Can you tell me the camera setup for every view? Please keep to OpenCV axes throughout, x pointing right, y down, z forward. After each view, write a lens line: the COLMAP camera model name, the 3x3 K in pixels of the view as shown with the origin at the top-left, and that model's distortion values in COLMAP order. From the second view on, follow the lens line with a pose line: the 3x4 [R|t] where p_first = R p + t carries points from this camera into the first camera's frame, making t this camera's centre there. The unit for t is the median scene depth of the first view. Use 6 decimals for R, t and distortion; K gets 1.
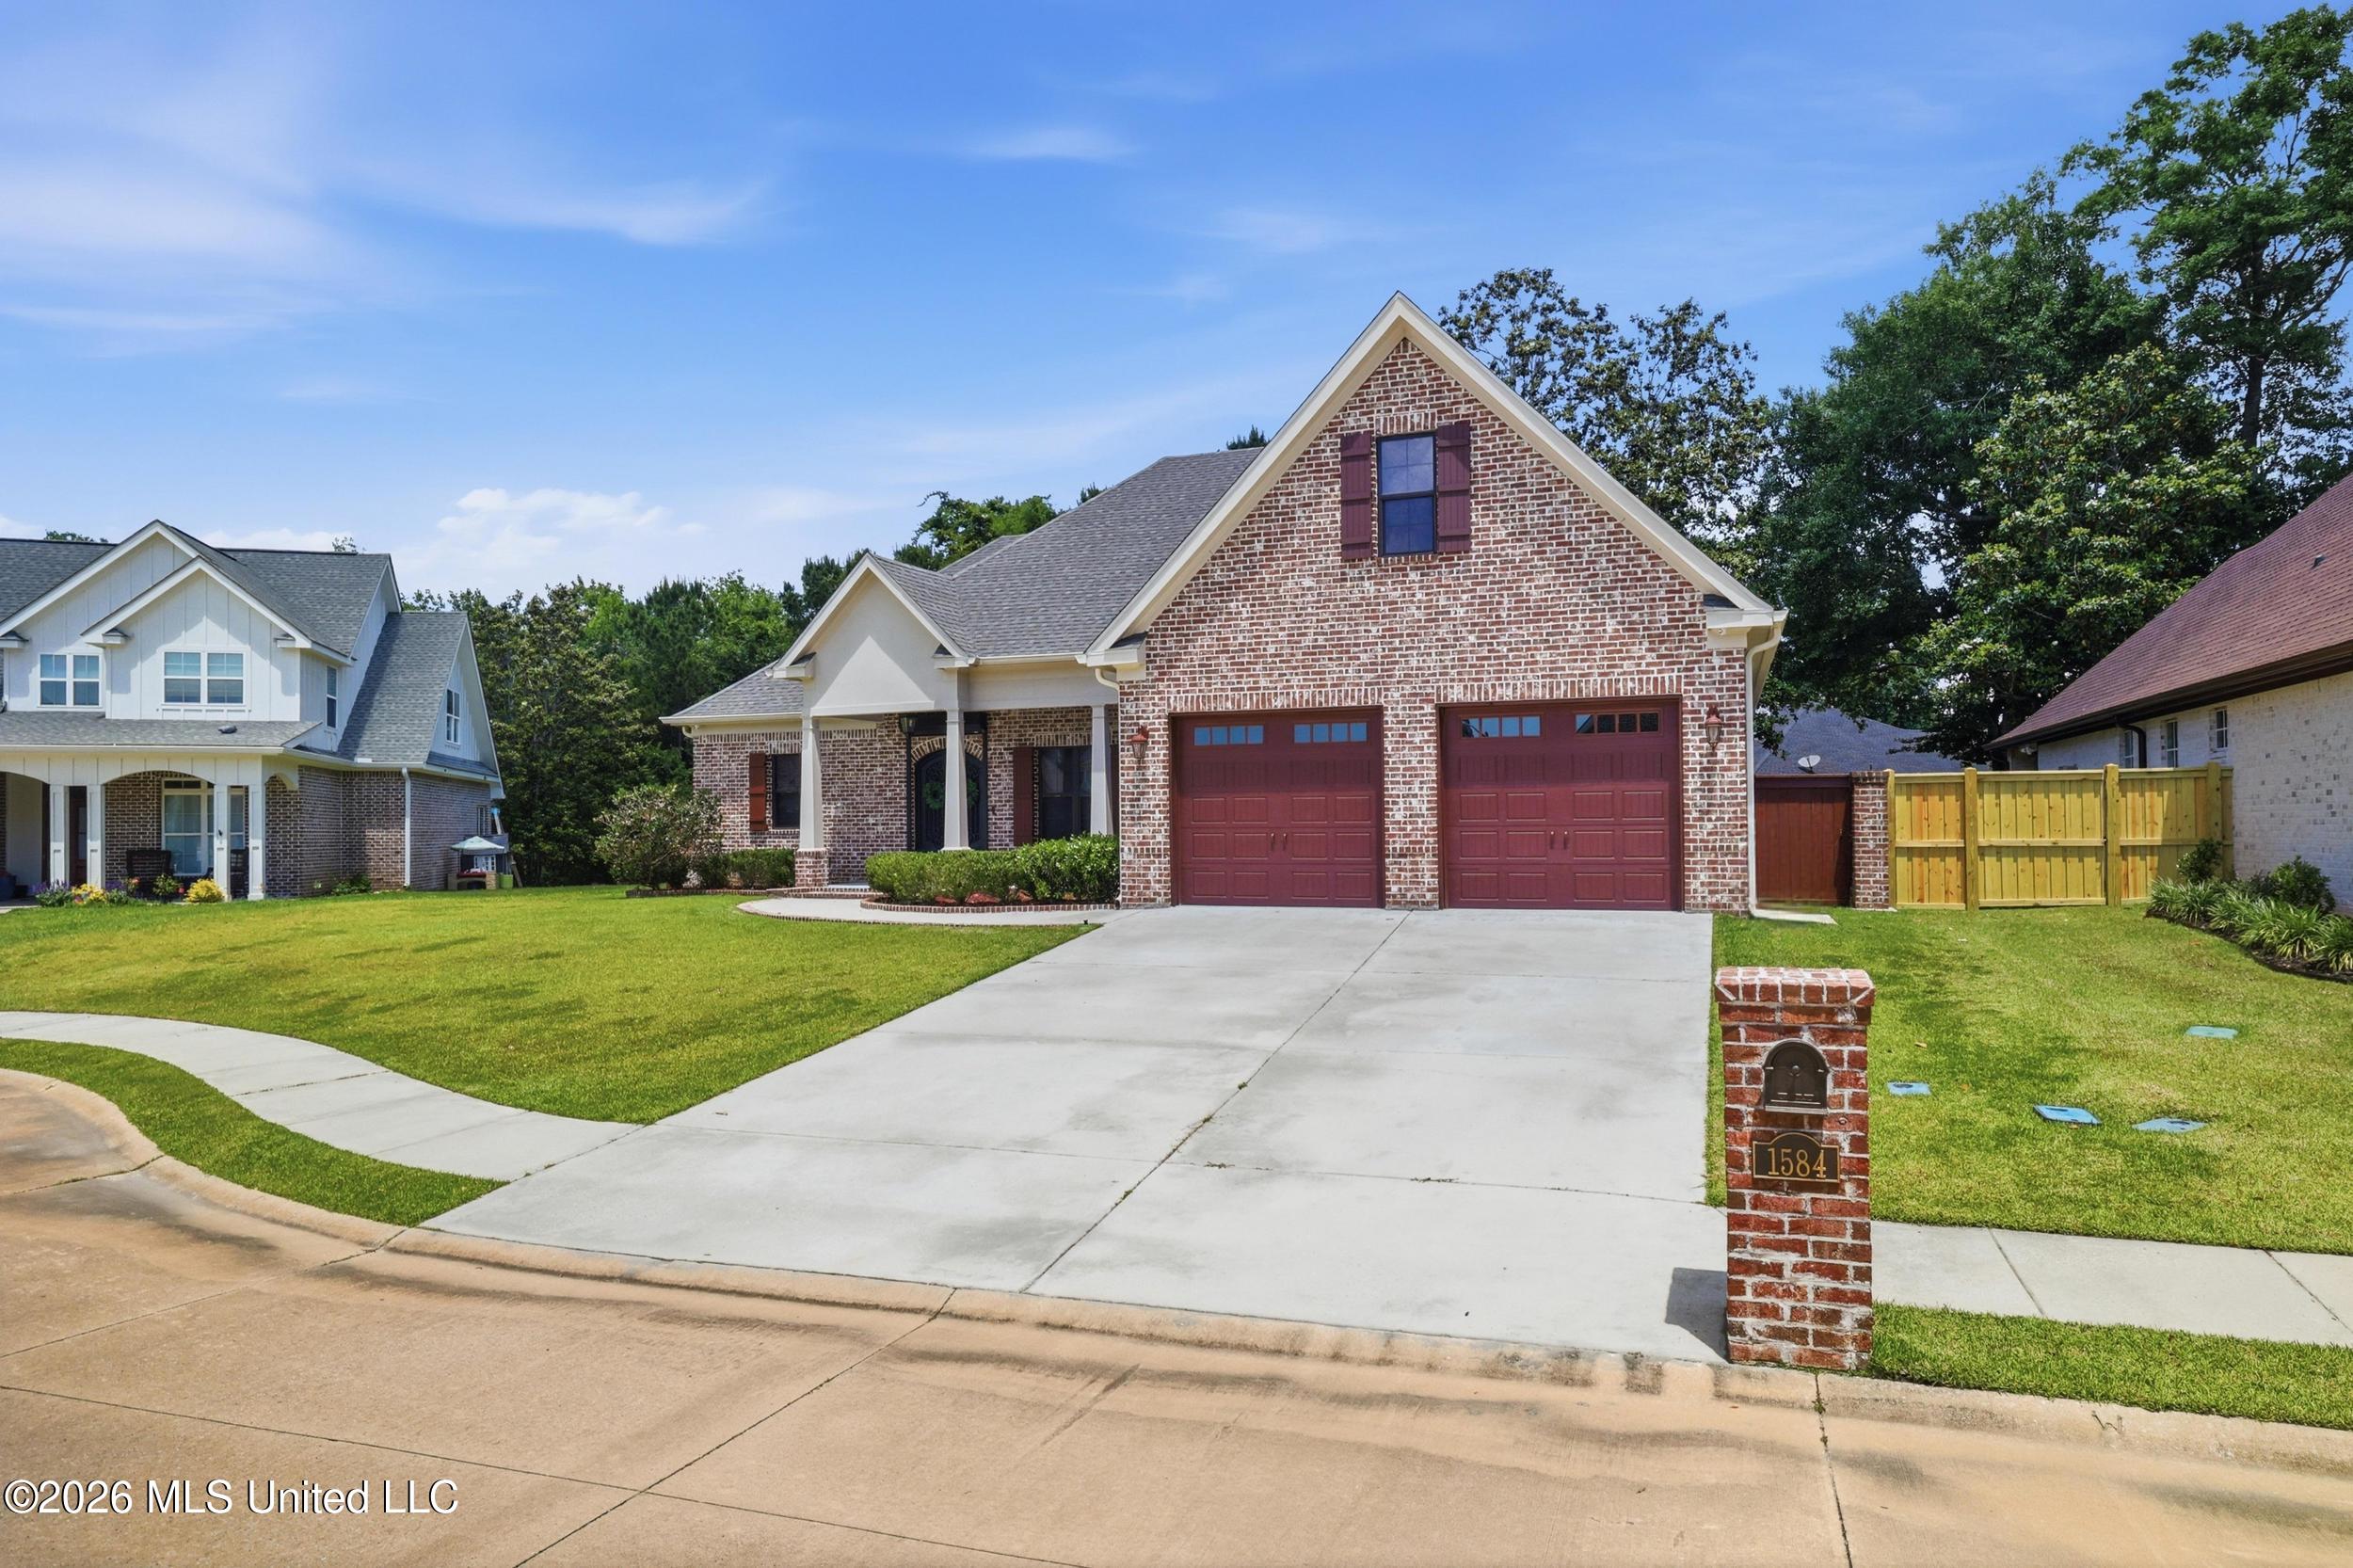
lens RADIAL K [[1446.2, 0, 1179.8], [0, 1446.2, 806.1], [0, 0, 1]] dist [0.003311, 0.009674]
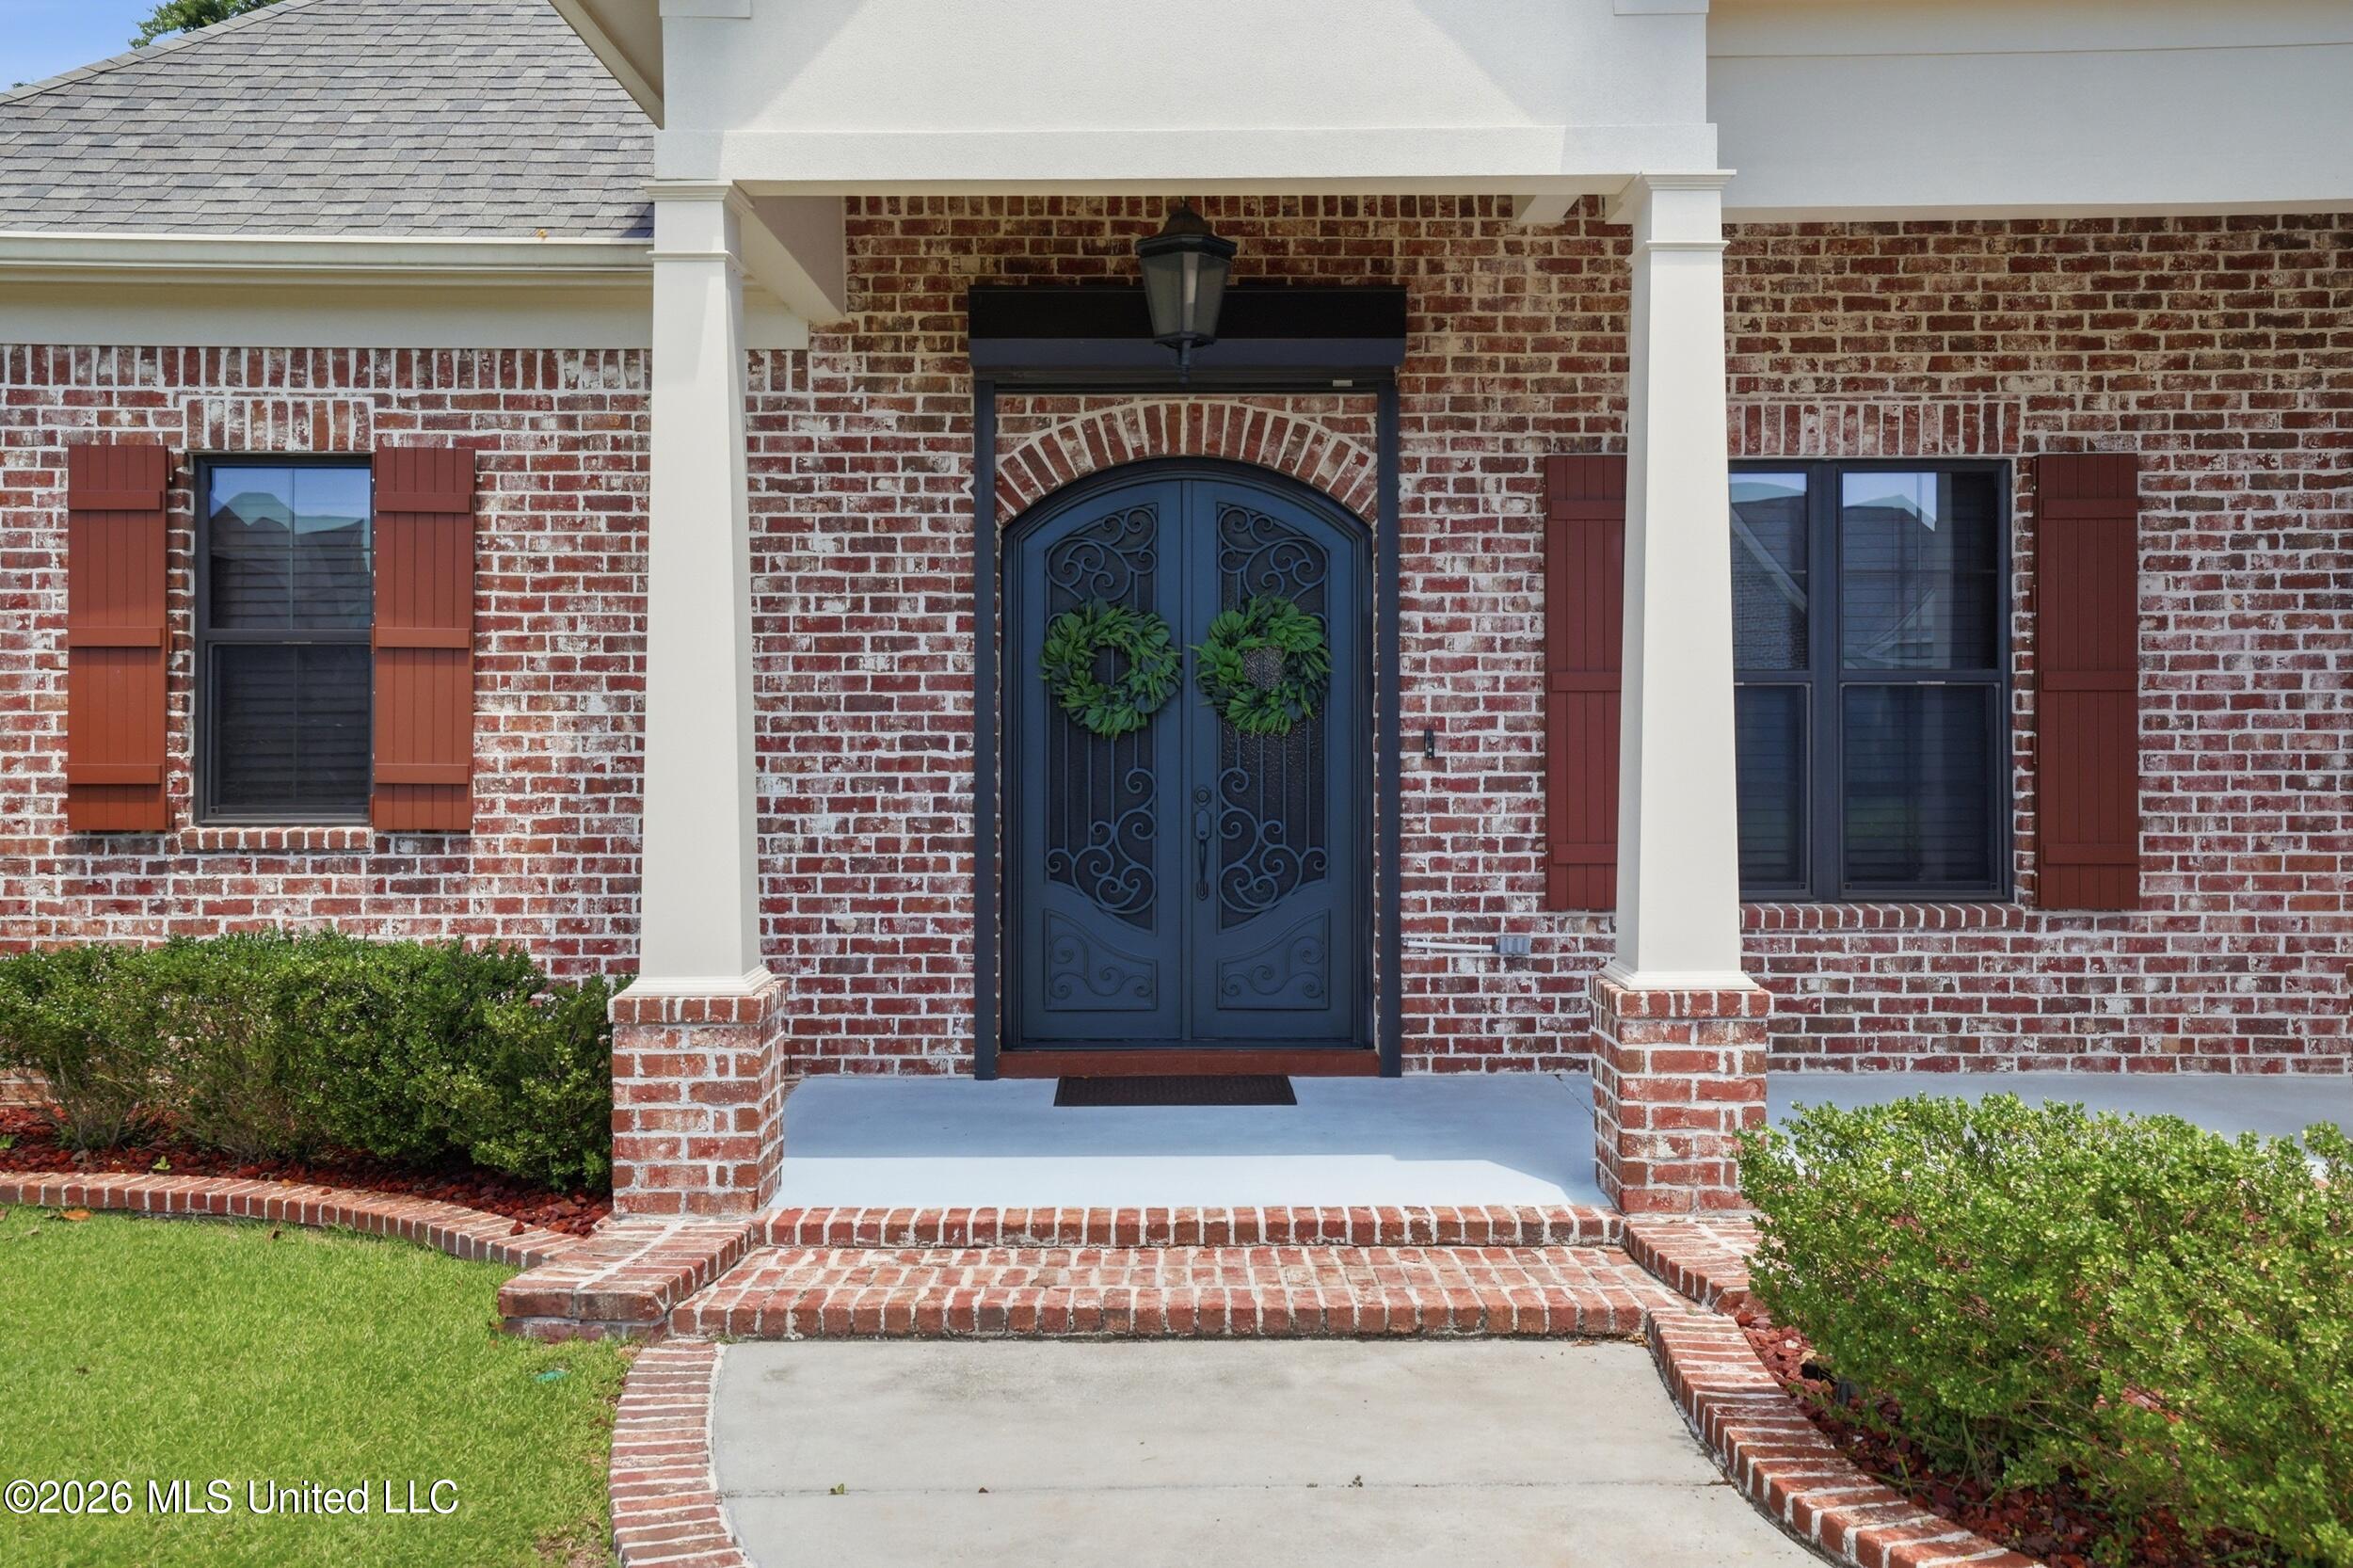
lens RADIAL K [[2104.2, 0, 1188.3], [0, 2104.2, 707.9], [0, 0, 1]] dist [0.041076, -0.011821]
pose [[0.931368, 0.009935, 0.363943, -0.402070], [-0.011984, 0.999923, 0.003373, -0.004532], [-0.363881, -0.007503, 0.931415, 1.036806]]
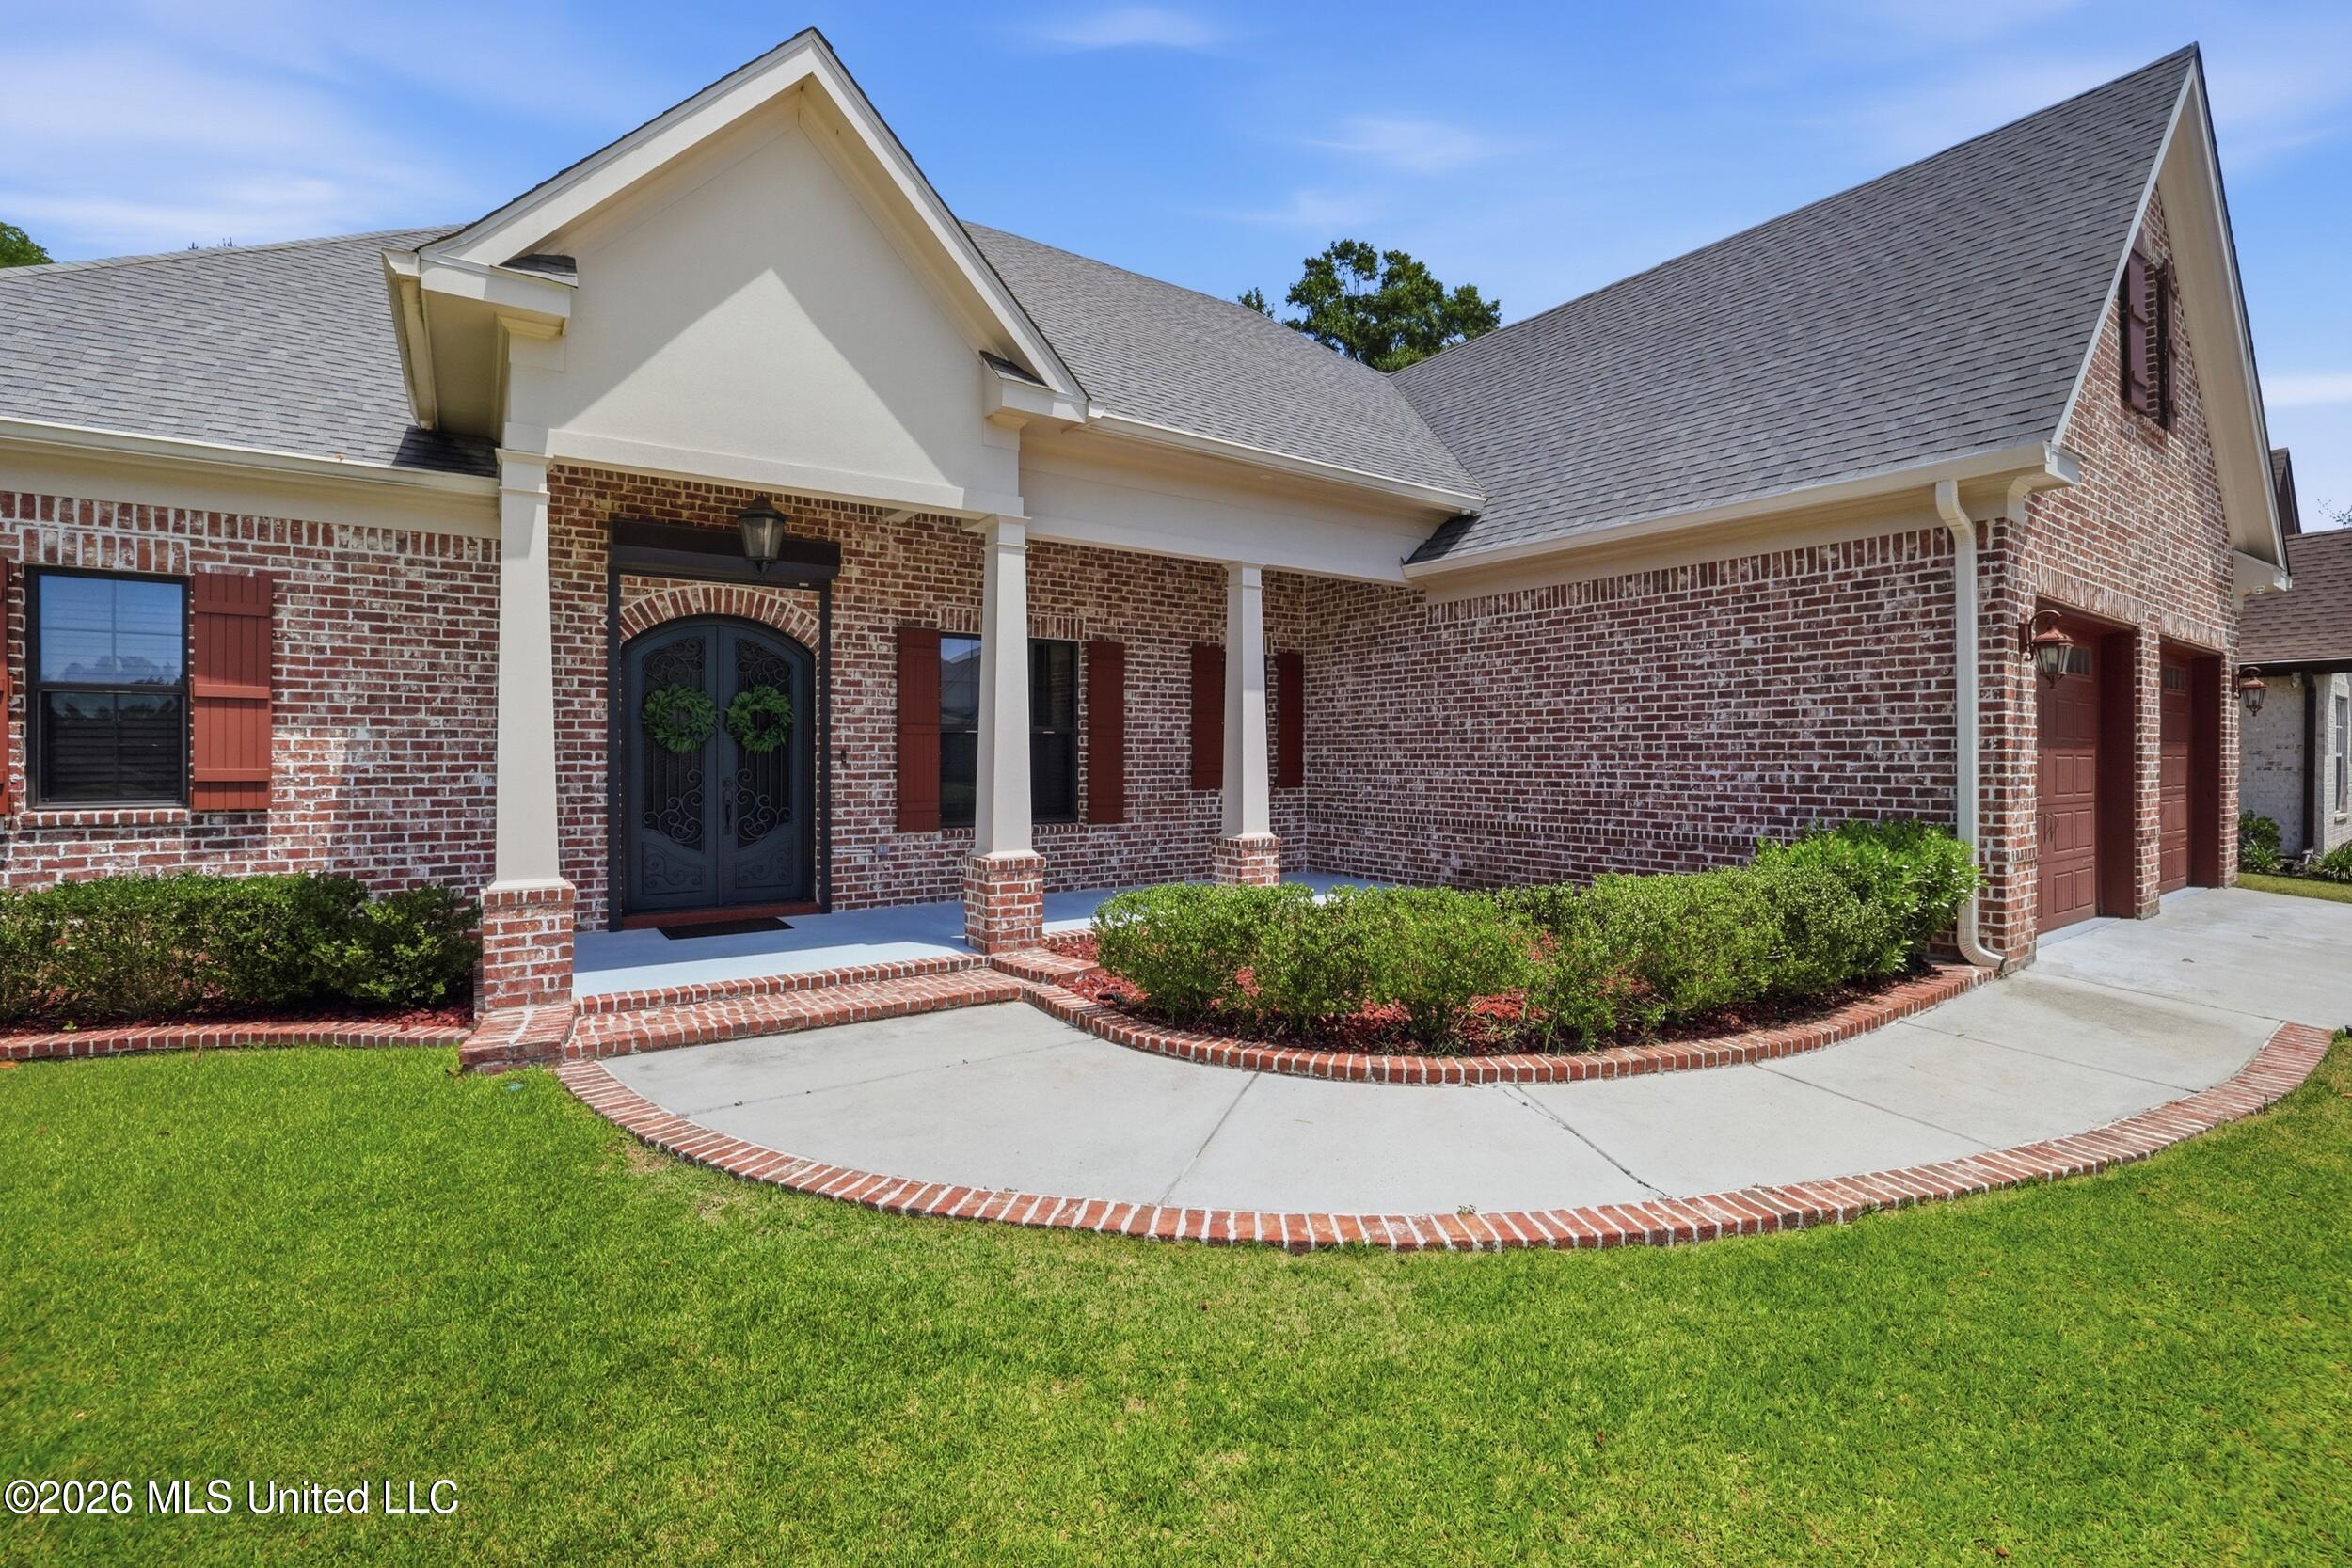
lens RADIAL K [[1019.9, 0, 1154.9], [0, 1019.9, 760.7], [0, 0, 1]] dist [-0.034905, 0.011132]
pose [[0.571568, 0.003936, 0.820545, -0.492156], [-0.019143, 0.999780, 0.008539, -0.001042], [-0.820332, -0.020588, 0.571517, 1.055090]]
